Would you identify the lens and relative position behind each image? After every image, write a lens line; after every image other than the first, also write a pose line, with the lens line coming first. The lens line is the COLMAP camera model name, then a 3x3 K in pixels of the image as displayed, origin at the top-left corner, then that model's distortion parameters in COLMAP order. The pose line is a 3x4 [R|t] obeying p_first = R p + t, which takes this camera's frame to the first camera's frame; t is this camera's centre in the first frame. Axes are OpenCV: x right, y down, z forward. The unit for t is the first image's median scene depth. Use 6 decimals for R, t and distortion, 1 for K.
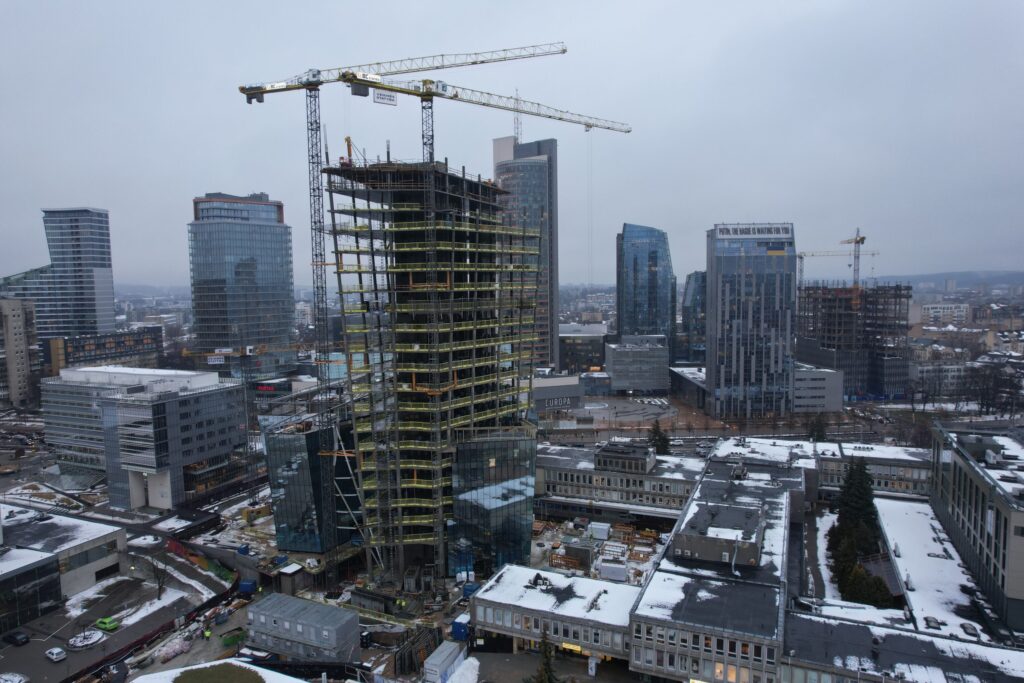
lens RADIAL K [[660.5, 0, 504.7], [0, 660.5, 339.7], [0, 0, 1]] dist [-0.042982, -0.000143]
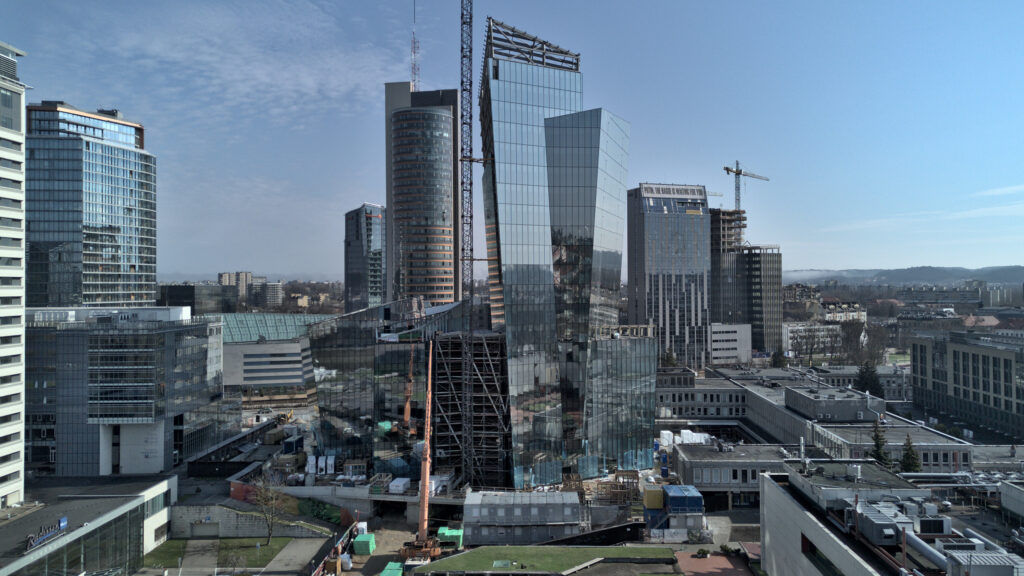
lens RADIAL K [[763.9, 0, 512.0], [0, 763.9, 288.0], [0, 0, 1]] dist [0.141214, -0.160049]
pose [[0.922346, 0.011578, 0.386192, -0.332599], [0.024290, 0.995836, -0.087868, 0.090923], [-0.385601, 0.090425, 0.918224, -0.019684]]
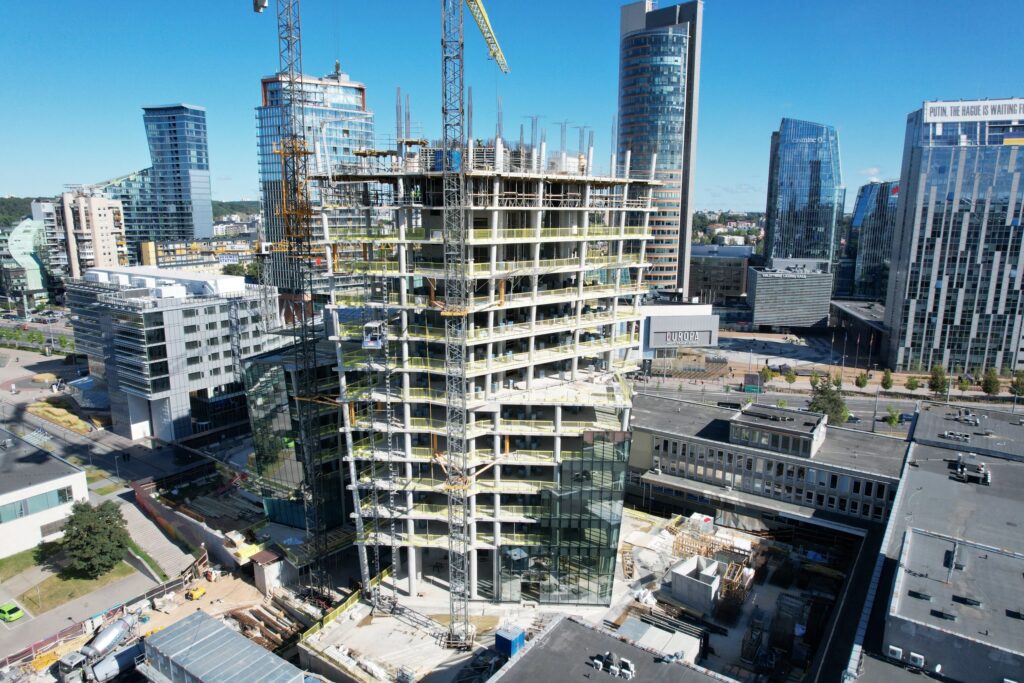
lens RADIAL K [[641.3, 0, 512.0], [0, 641.3, 341.5], [0, 0, 1]] dist [0.002090, 0.001130]
pose [[0.982498, 0.058482, -0.176852, 0.019660], [-0.037809, 0.992284, 0.118083, 0.017155], [0.182393, -0.109330, 0.977128, 0.210553]]
